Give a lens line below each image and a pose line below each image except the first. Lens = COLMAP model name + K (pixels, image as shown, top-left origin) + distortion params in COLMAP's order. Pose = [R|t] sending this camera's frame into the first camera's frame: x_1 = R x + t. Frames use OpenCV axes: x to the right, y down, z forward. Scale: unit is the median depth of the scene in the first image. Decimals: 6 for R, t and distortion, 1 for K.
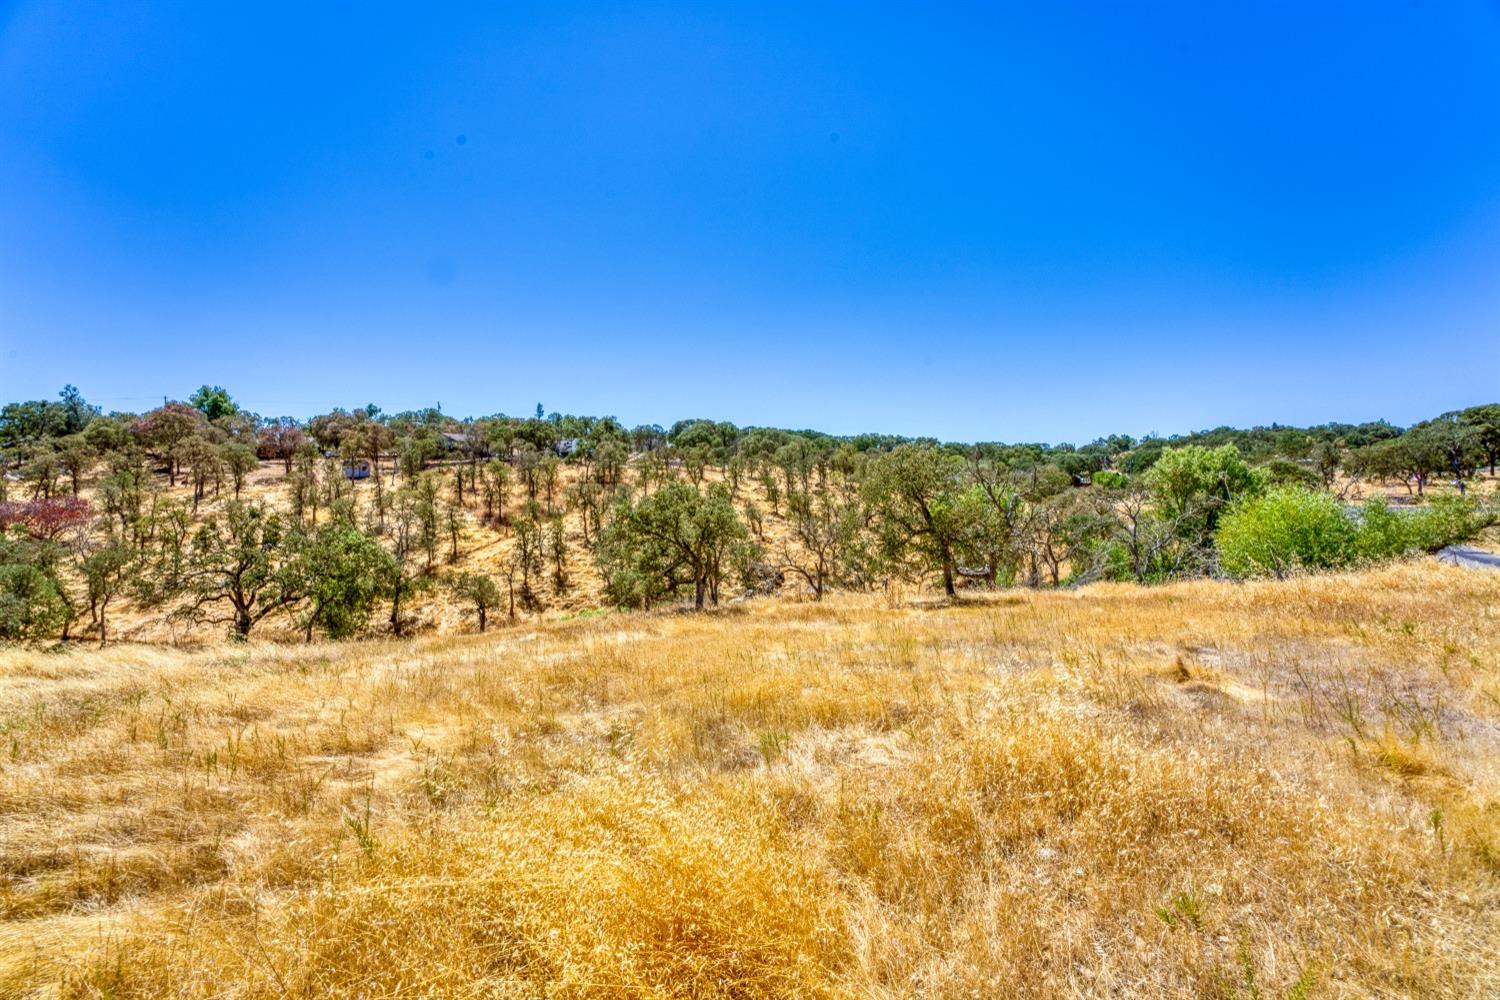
lens RADIAL K [[604.2, 0, 750.0], [0, 604.2, 500.0], [0, 0, 1]] dist [-0.018830, 0.000276]
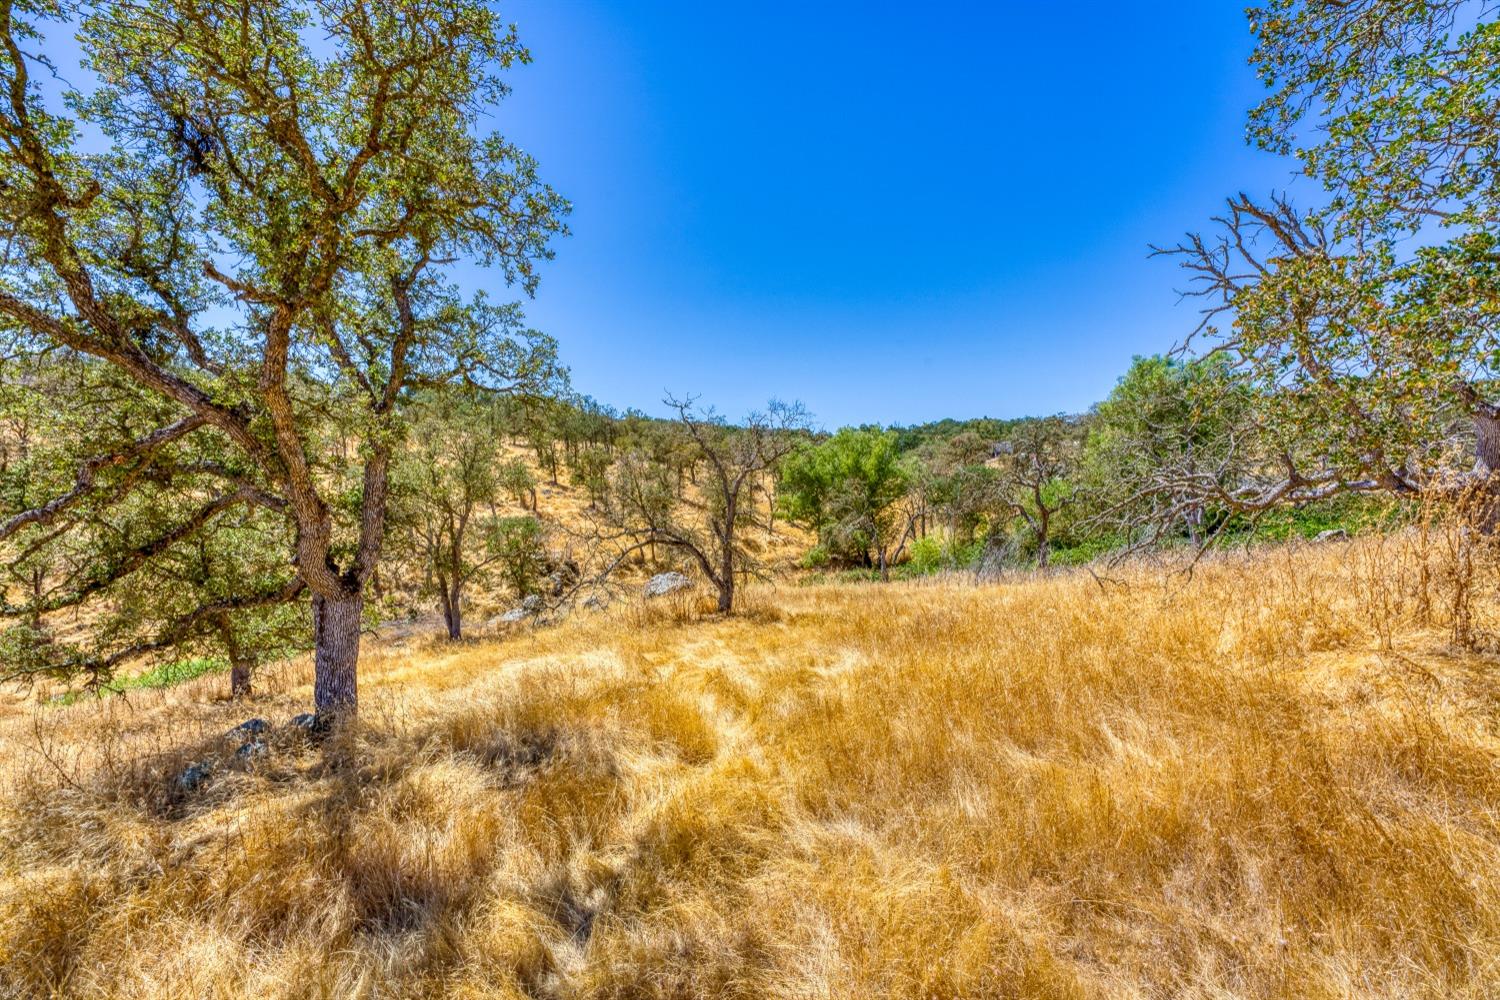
lens RADIAL K [[604.2, 0, 750.0], [0, 604.2, 500.0], [0, 0, 1]] dist [-0.018830, 0.000276]
pose [[0.928691, -0.022566, 0.370167, -0.008180], [0.016788, 0.999682, 0.018824, 0.036065], [-0.370474, -0.011267, 0.928774, 0.267619]]
